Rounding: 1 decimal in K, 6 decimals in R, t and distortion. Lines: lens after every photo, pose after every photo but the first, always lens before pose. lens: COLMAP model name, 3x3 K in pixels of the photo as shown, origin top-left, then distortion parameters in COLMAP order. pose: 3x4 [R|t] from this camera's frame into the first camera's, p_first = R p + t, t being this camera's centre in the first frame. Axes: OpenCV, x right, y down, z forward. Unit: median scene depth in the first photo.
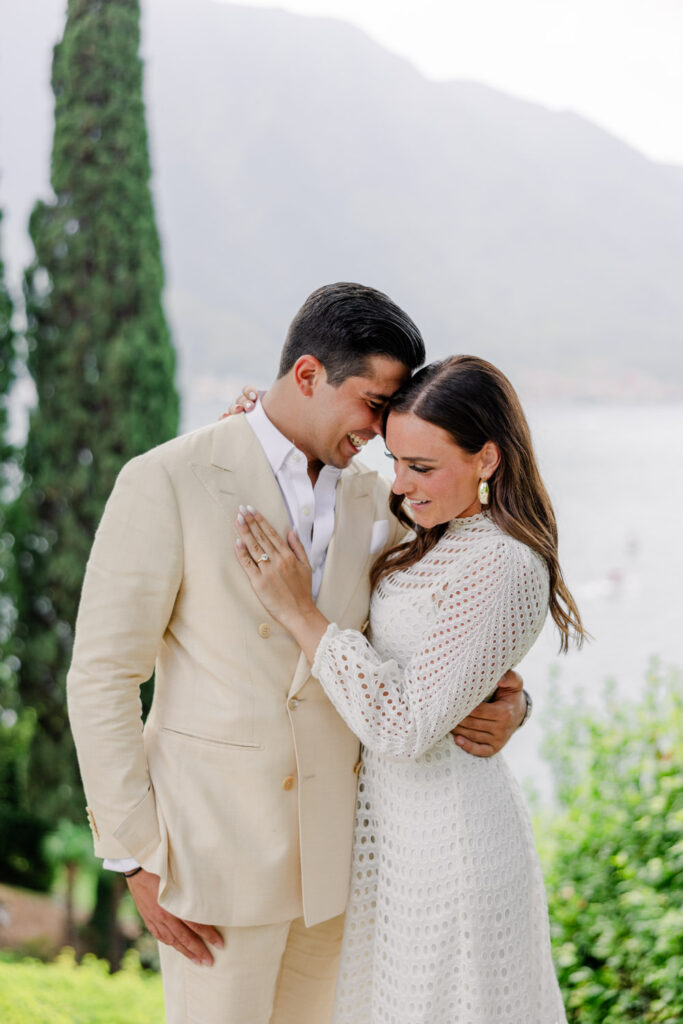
lens RADIAL K [[2014.7, 0, 341.5], [0, 2014.7, 512.0], [0, 0, 1]] dist [0.035844, -0.107284]
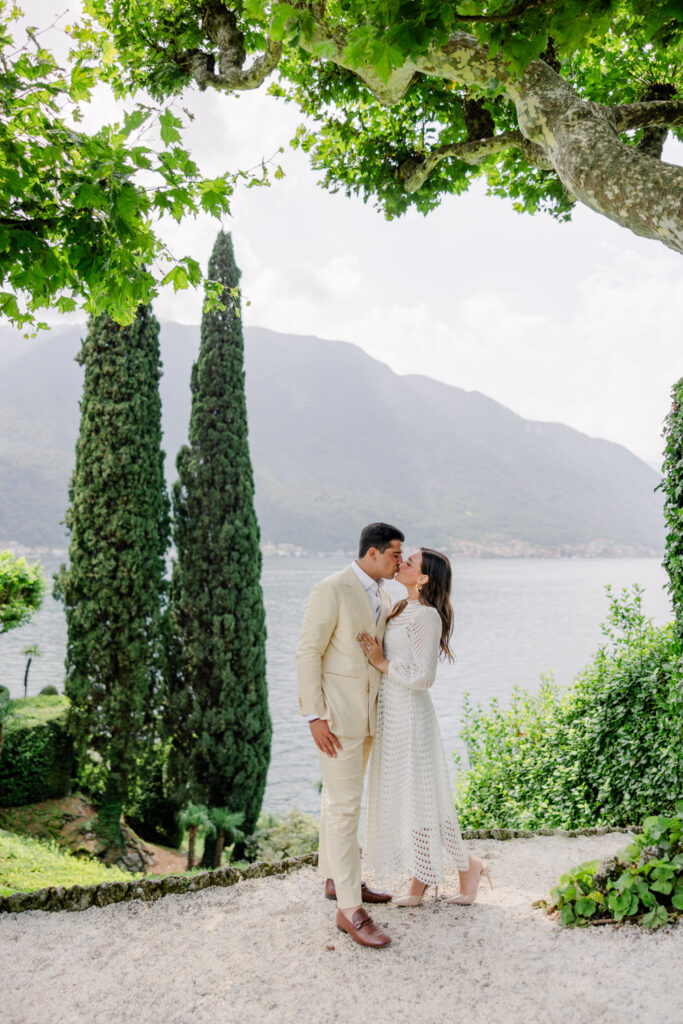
lens RADIAL K [[2014.7, 0, 341.5], [0, 2014.7, 512.0], [0, 0, 1]] dist [0.035844, -0.107284]
pose [[0.999671, -0.009845, 0.023678, -0.051232], [0.011549, 0.997271, -0.072920, 0.038248], [-0.022895, 0.073169, 0.997057, -0.820804]]
